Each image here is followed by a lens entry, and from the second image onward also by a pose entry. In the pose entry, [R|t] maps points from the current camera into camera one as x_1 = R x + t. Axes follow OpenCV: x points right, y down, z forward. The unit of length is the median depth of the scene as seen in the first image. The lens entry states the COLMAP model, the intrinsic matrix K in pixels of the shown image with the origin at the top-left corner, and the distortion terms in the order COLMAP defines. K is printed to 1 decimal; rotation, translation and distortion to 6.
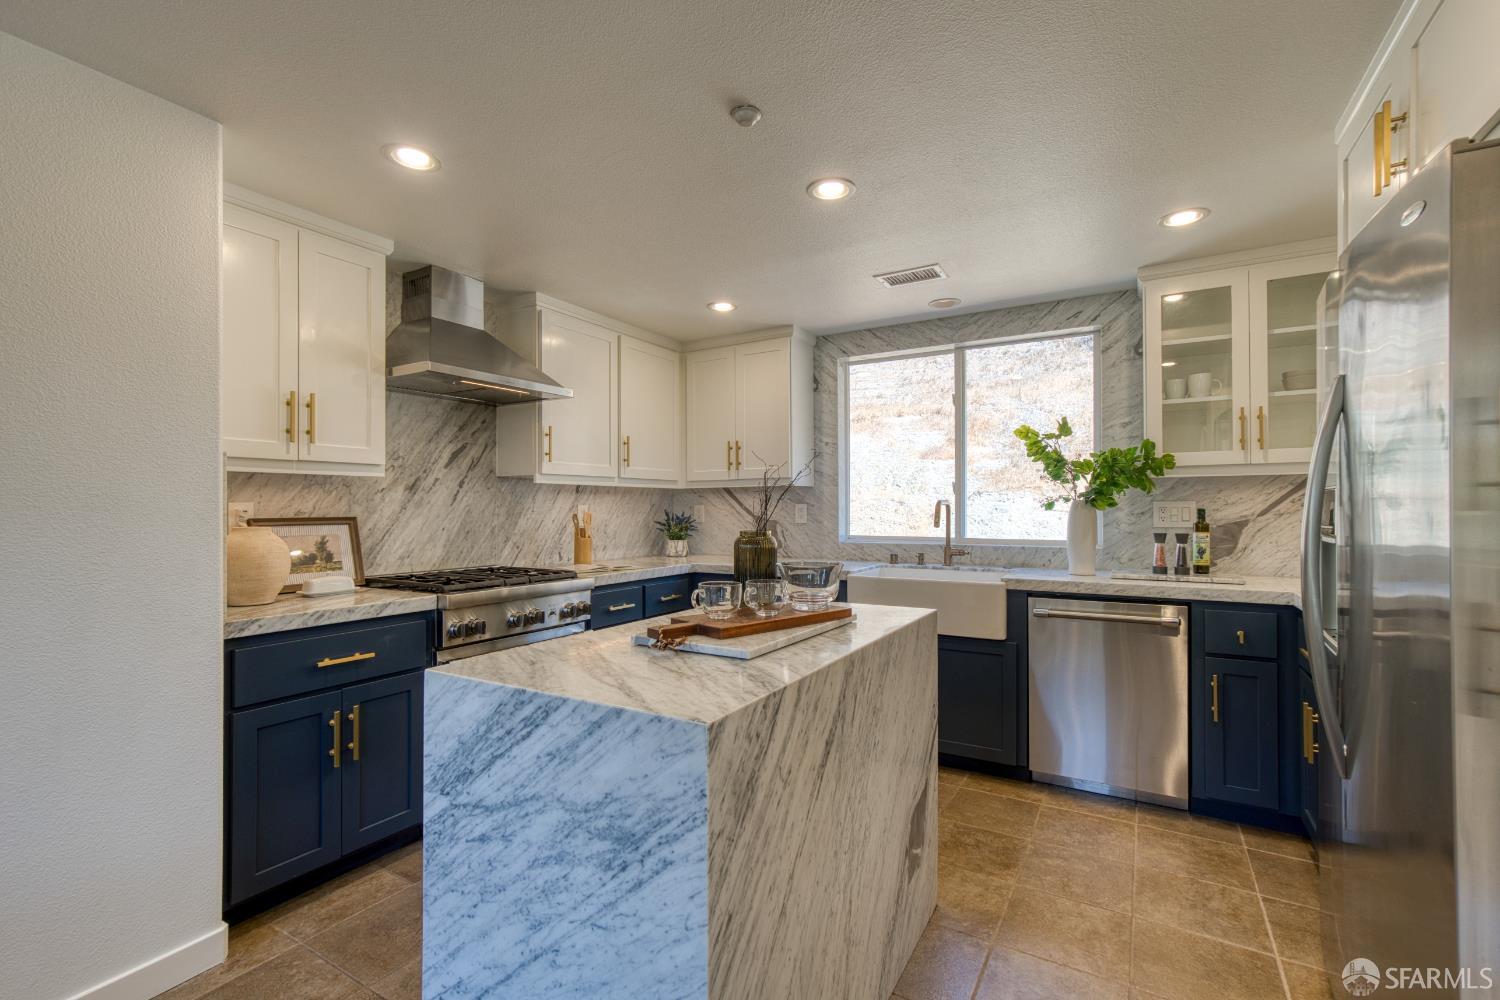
lens RADIAL K [[664.2, 0, 763.0], [0, 664.2, 501.2], [0, 0, 1]] dist [-0.026831, 0.011843]
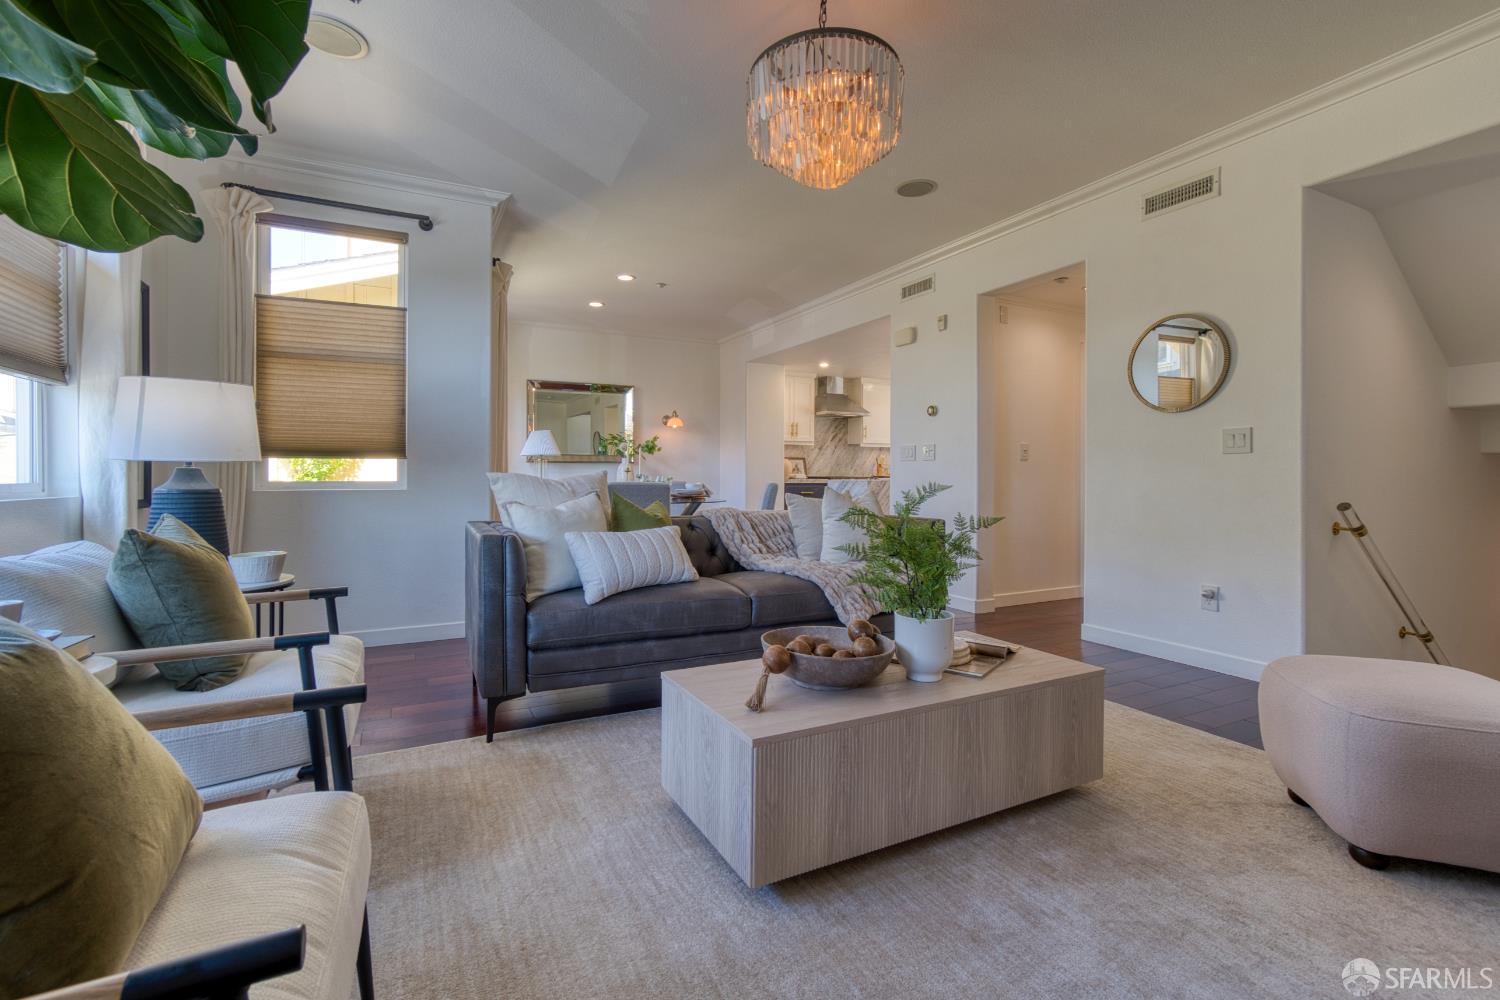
lens RADIAL K [[664.2, 0, 735.3], [0, 664.2, 487.8], [0, 0, 1]] dist [-0.026831, 0.011843]
pose [[0.834299, 0.018748, -0.550993, 0.799724], [-0.001316, 0.999486, 0.032016, 0.060655], [0.551310, -0.025986, 0.833895, -1.710572]]
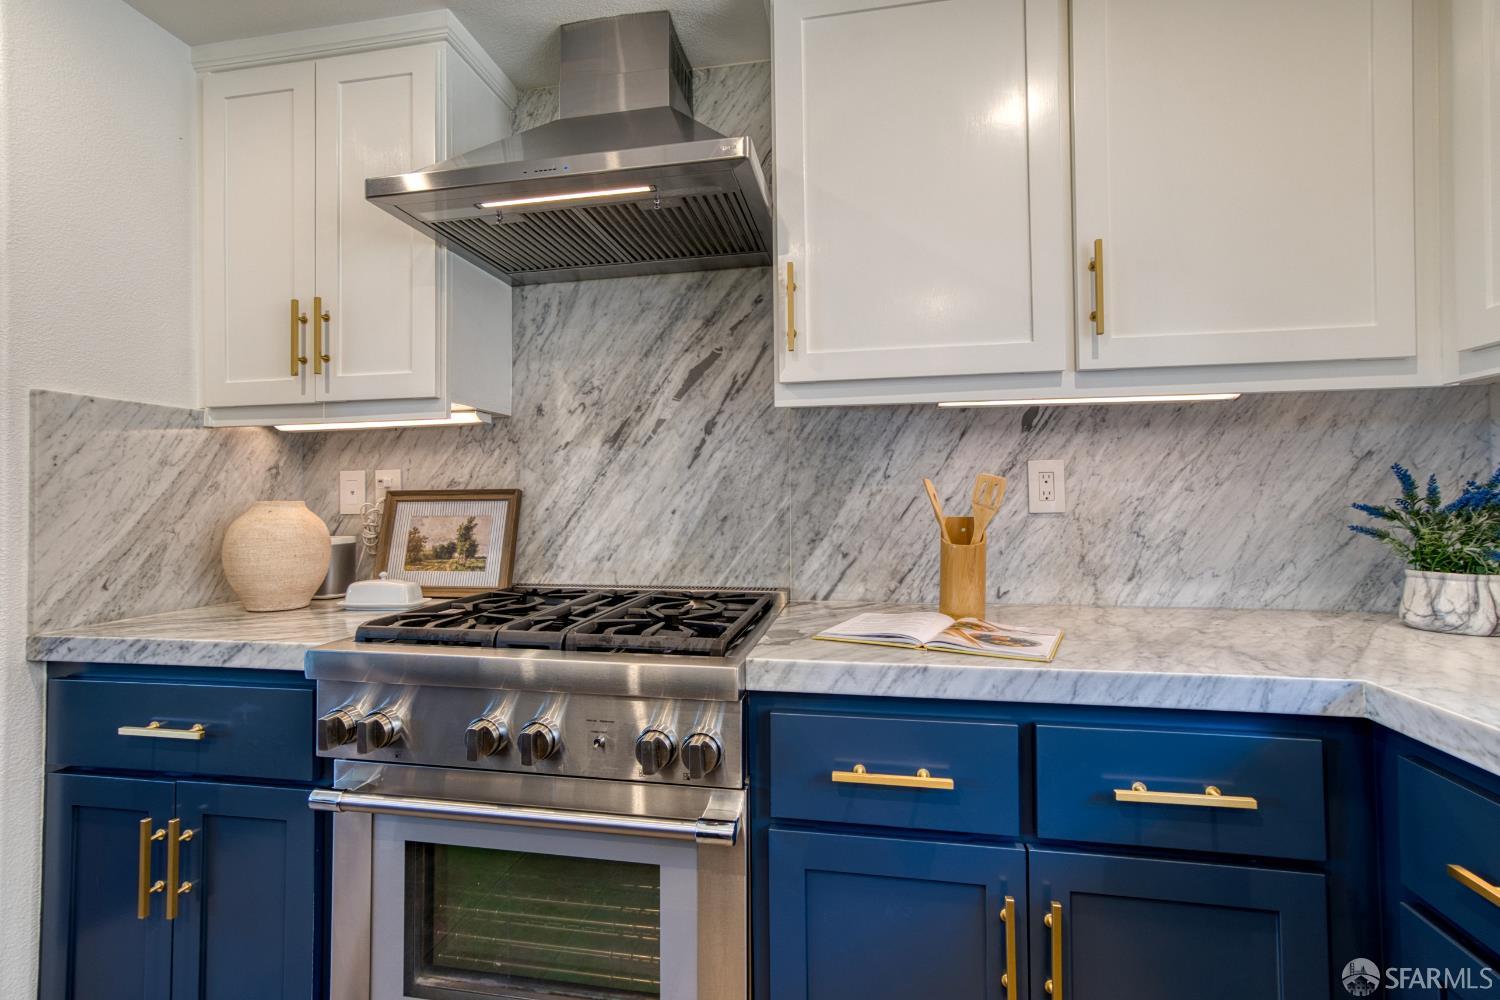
lens RADIAL K [[664.2, 0, 754.8], [0, 664.2, 490.6], [0, 0, 1]] dist [-0.026831, 0.011843]
pose [[0.335060, -0.009113, -0.942153, 0.055385], [0.018292, 0.999828, -0.003165, 0.028804], [0.942019, -0.016174, 0.335169, 0.910234]]
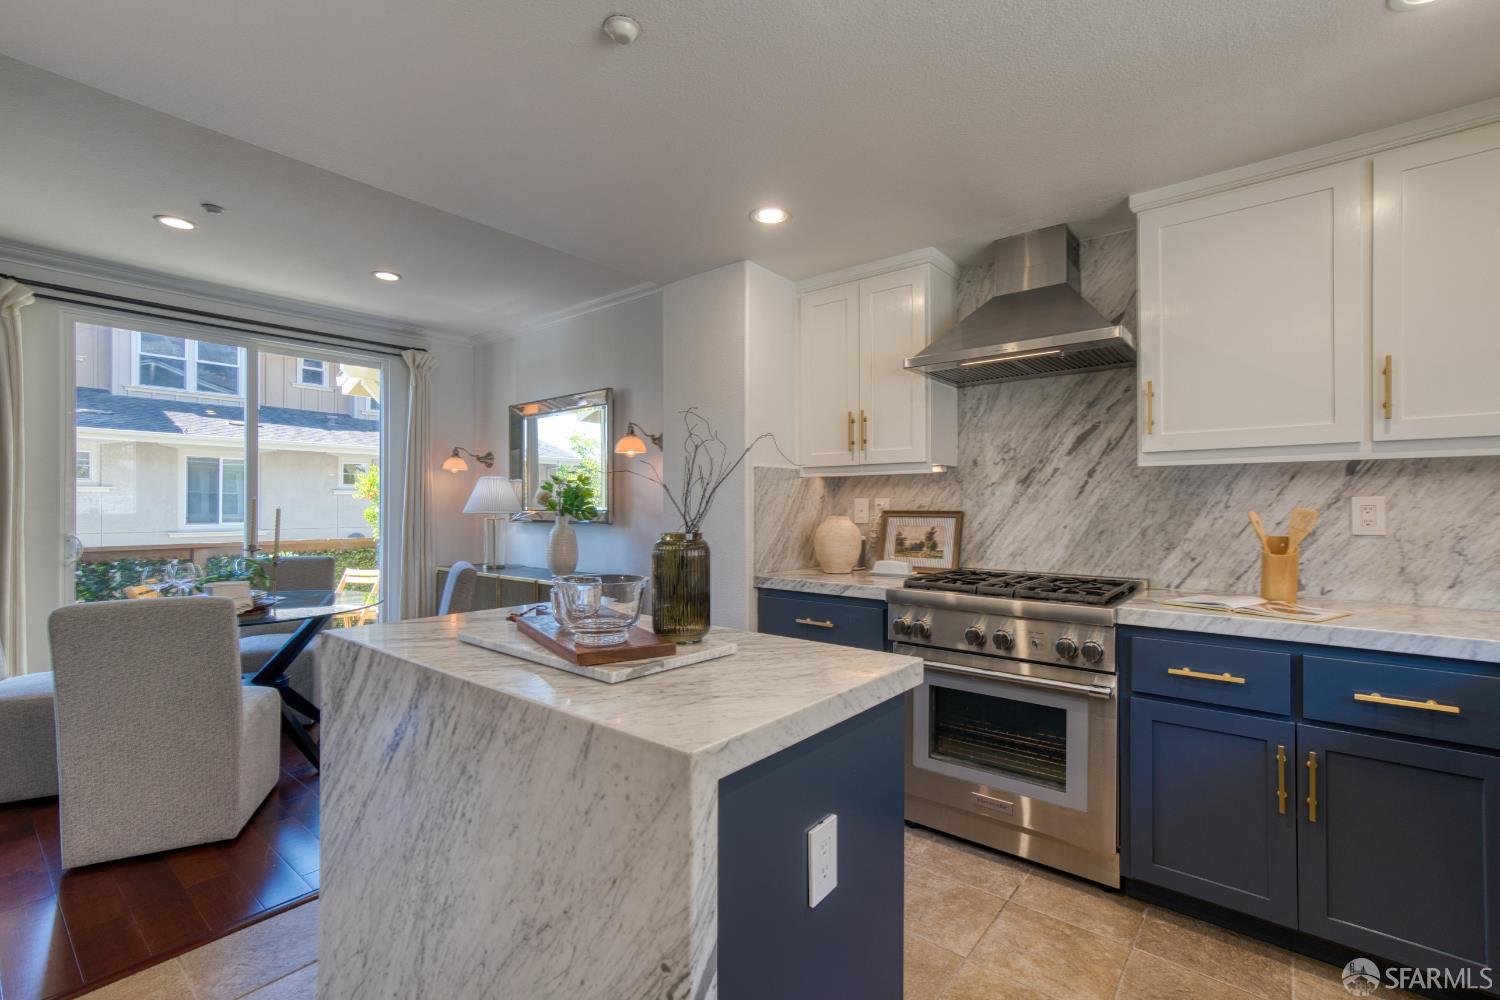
lens RADIAL K [[664.2, 0, 741.9], [0, 664.2, 502.7], [0, 0, 1]] dist [-0.026831, 0.011843]
pose [[-0.180547, 0.002431, -0.983563, 0.451769], [0.012364, 0.999924, 0.000202, 0.005782], [0.983489, -0.012124, -0.180563, 0.767261]]
